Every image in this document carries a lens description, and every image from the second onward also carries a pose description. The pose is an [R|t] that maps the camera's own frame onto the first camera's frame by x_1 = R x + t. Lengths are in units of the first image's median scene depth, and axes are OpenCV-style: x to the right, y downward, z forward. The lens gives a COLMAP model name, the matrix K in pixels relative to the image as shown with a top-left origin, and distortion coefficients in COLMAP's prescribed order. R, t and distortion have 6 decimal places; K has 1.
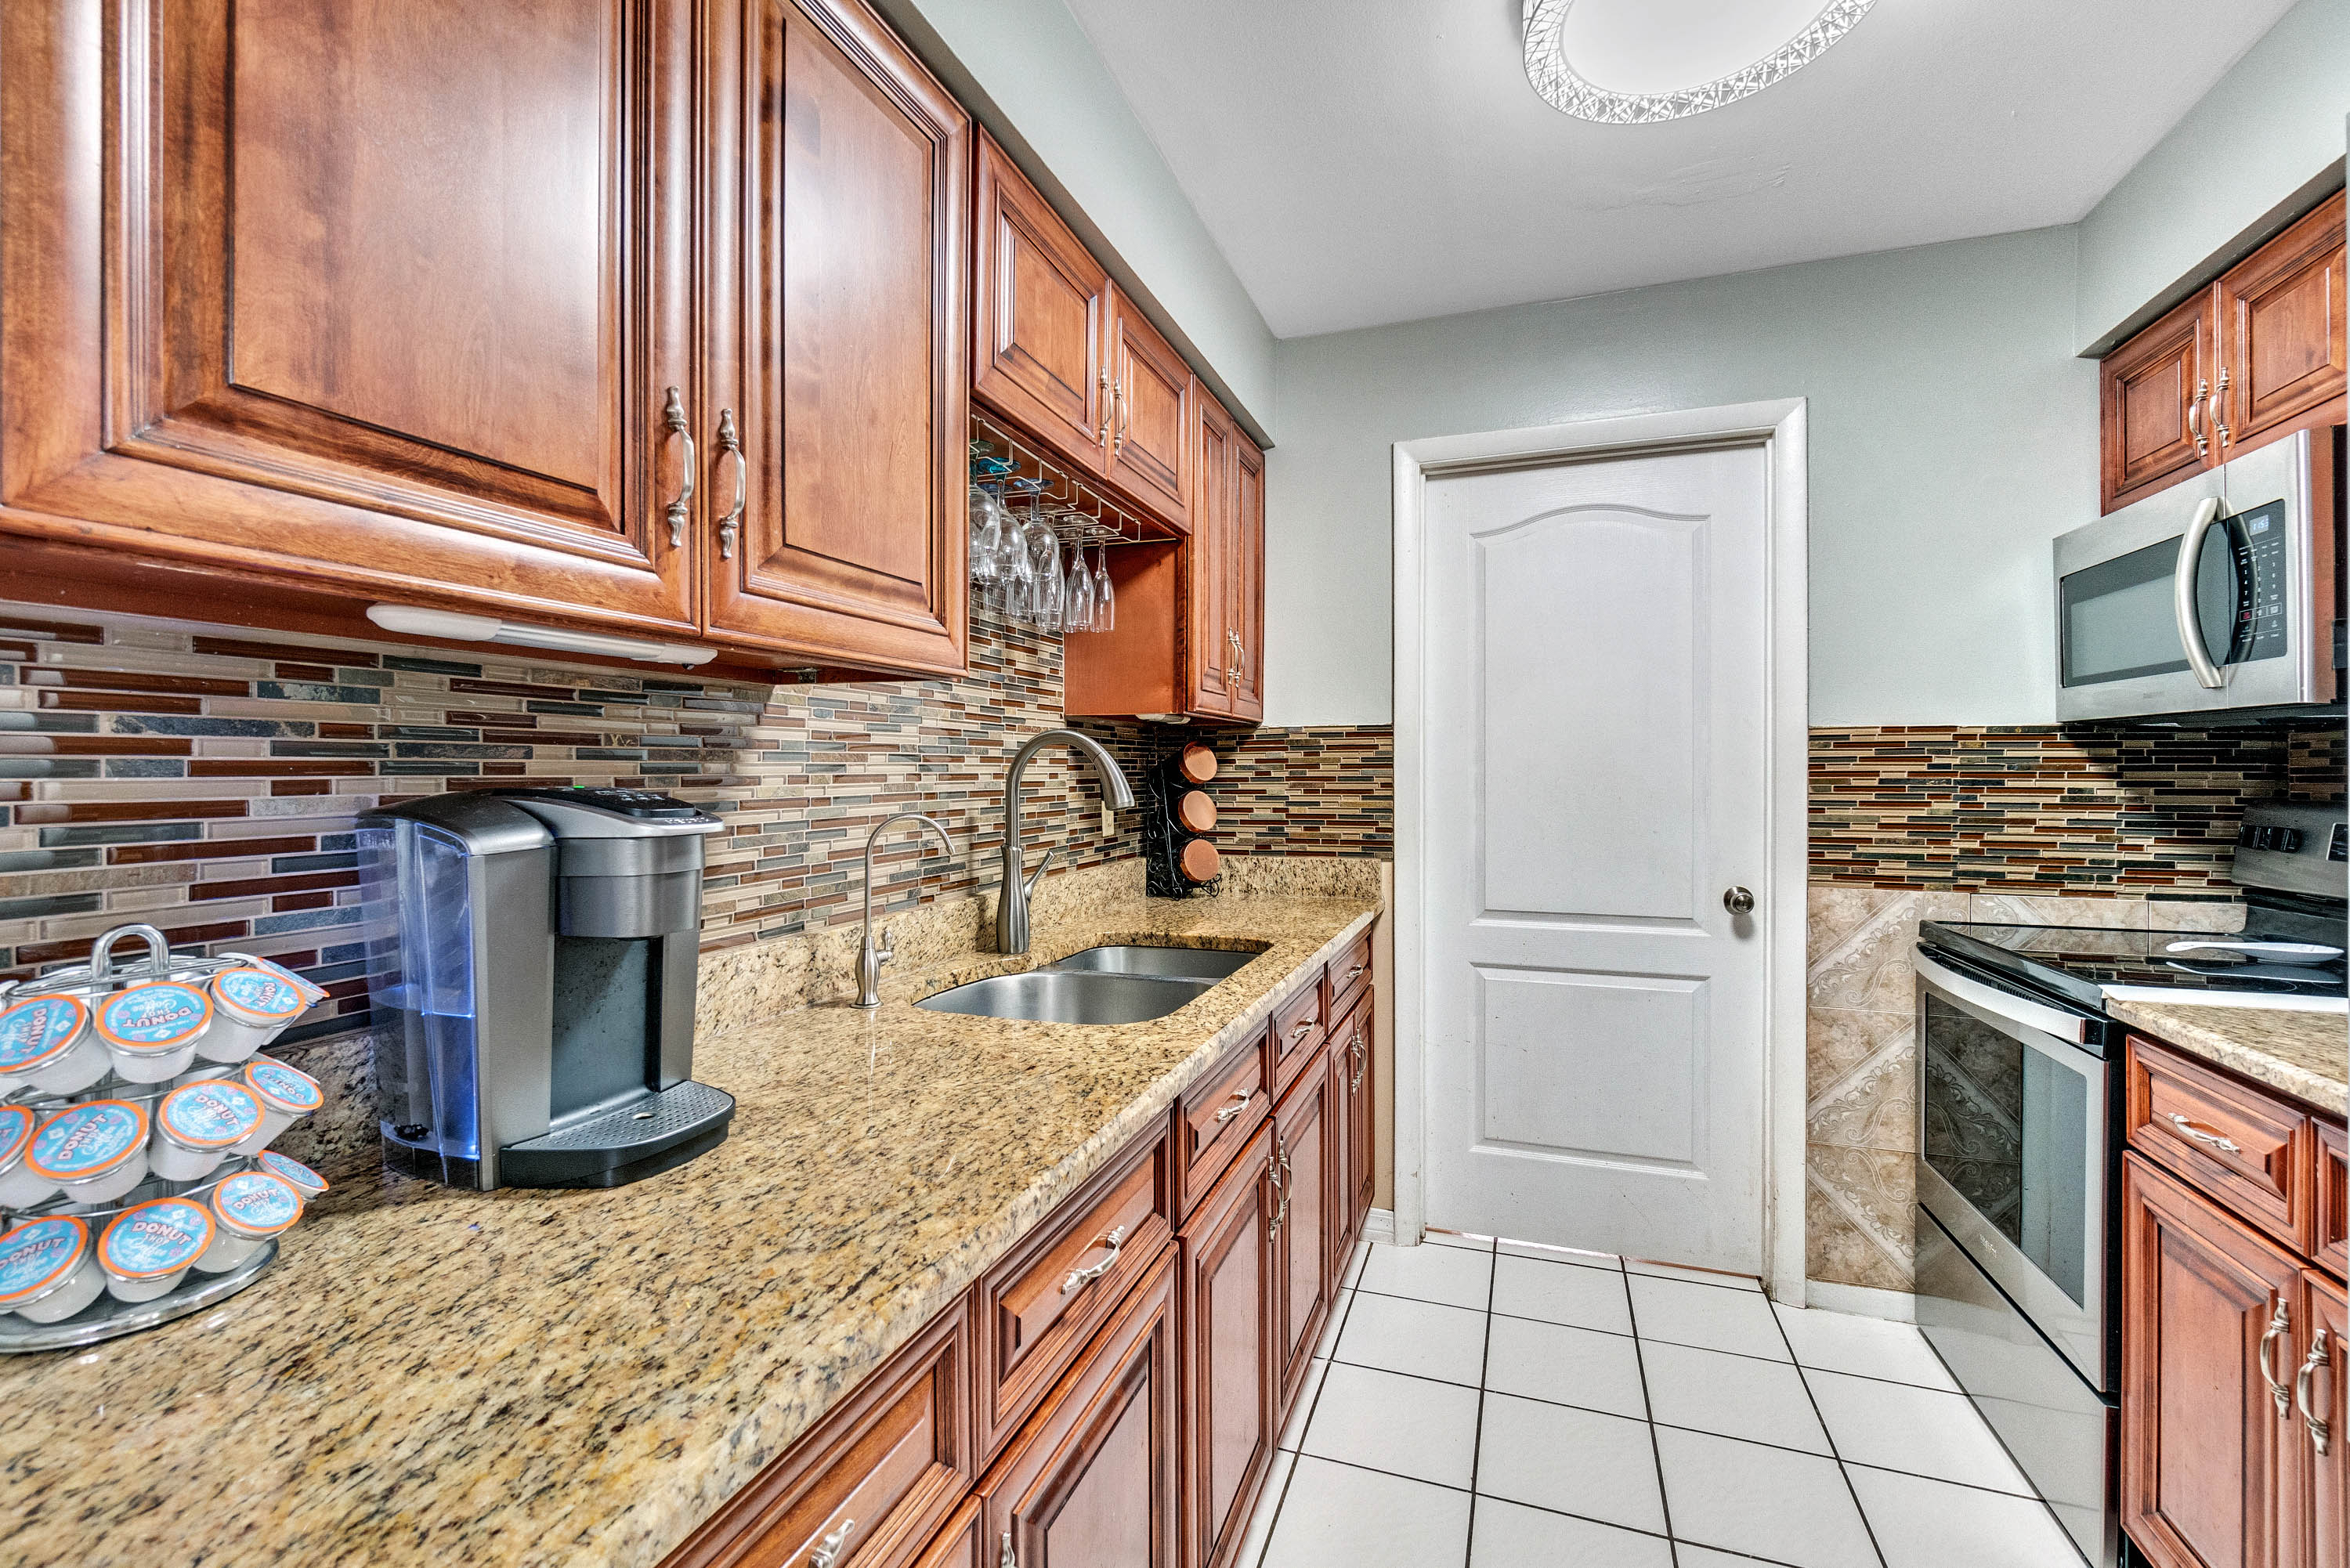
lens RADIAL K [[1017.0, 0, 1196.4], [0, 1017.0, 781.2], [0, 0, 1]] dist [-0.006496, 0.000013]
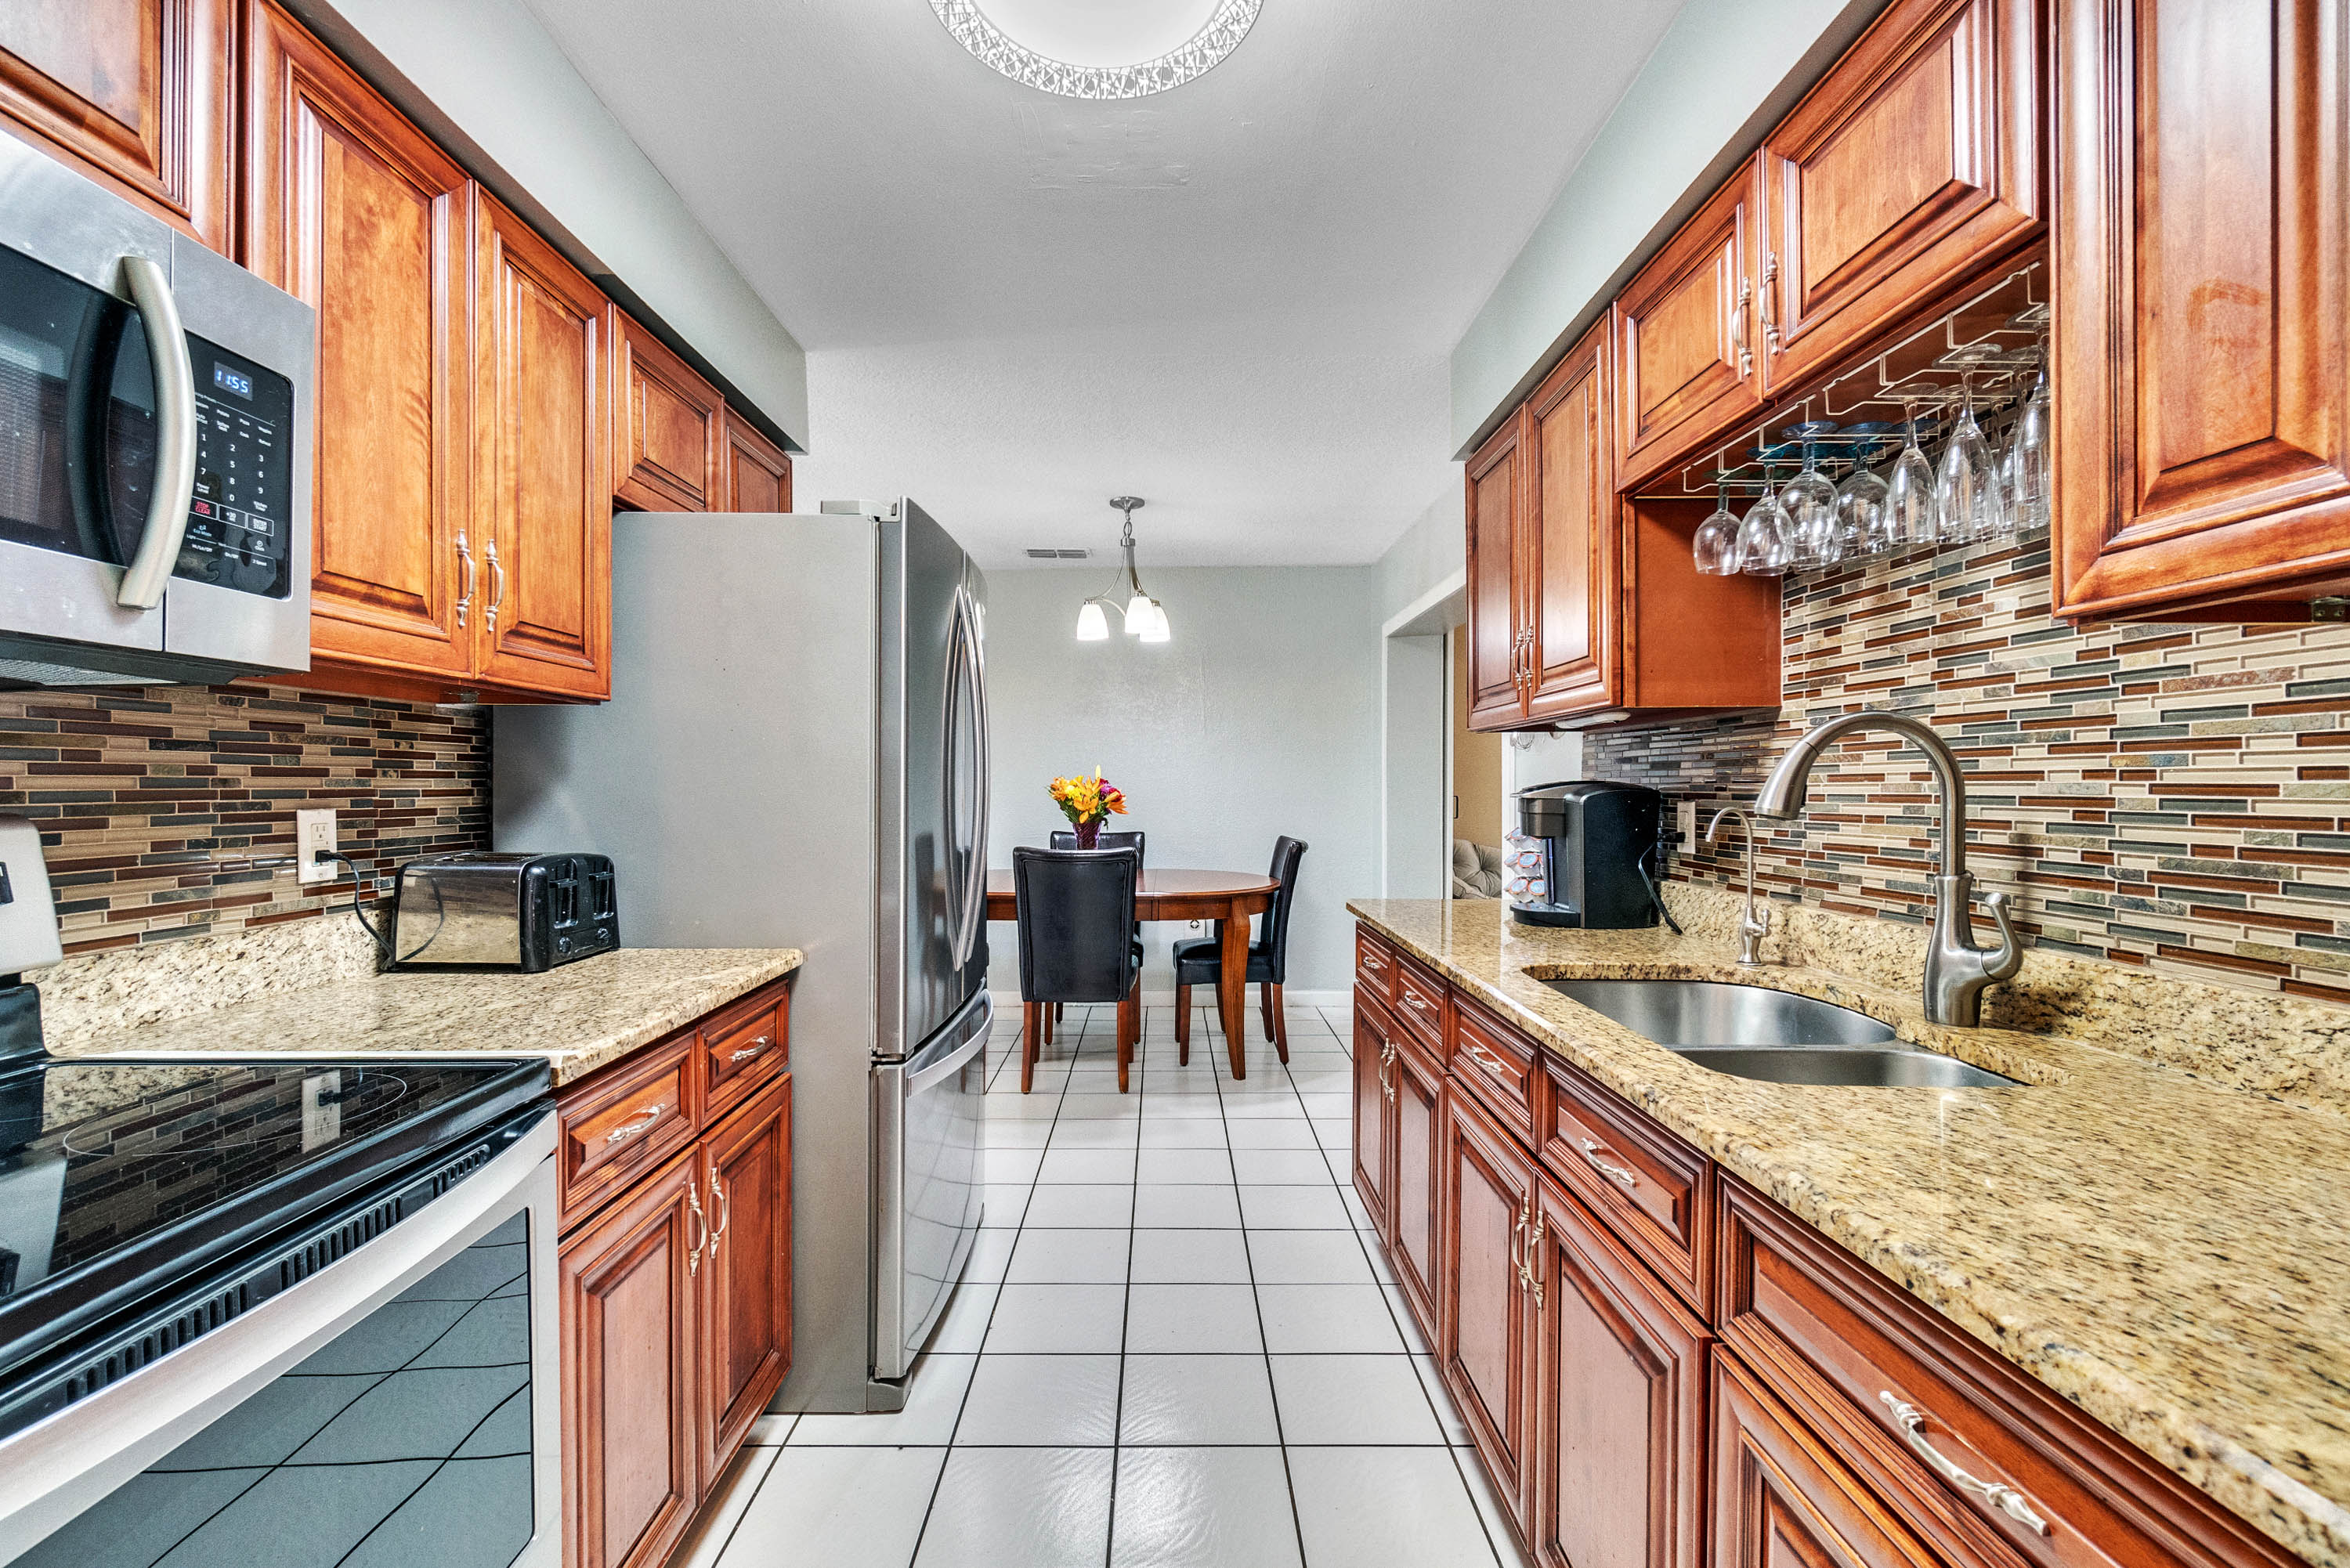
lens RADIAL K [[1017.0, 0, 1175.1], [0, 1017.0, 780.2], [0, 0, 1]] dist [-0.006496, 0.000013]
pose [[-0.945443, -0.014507, -0.325465, 0.552481], [-0.017438, 0.999829, 0.006090, 0.004709], [0.325321, 0.011434, -0.945534, 1.471633]]
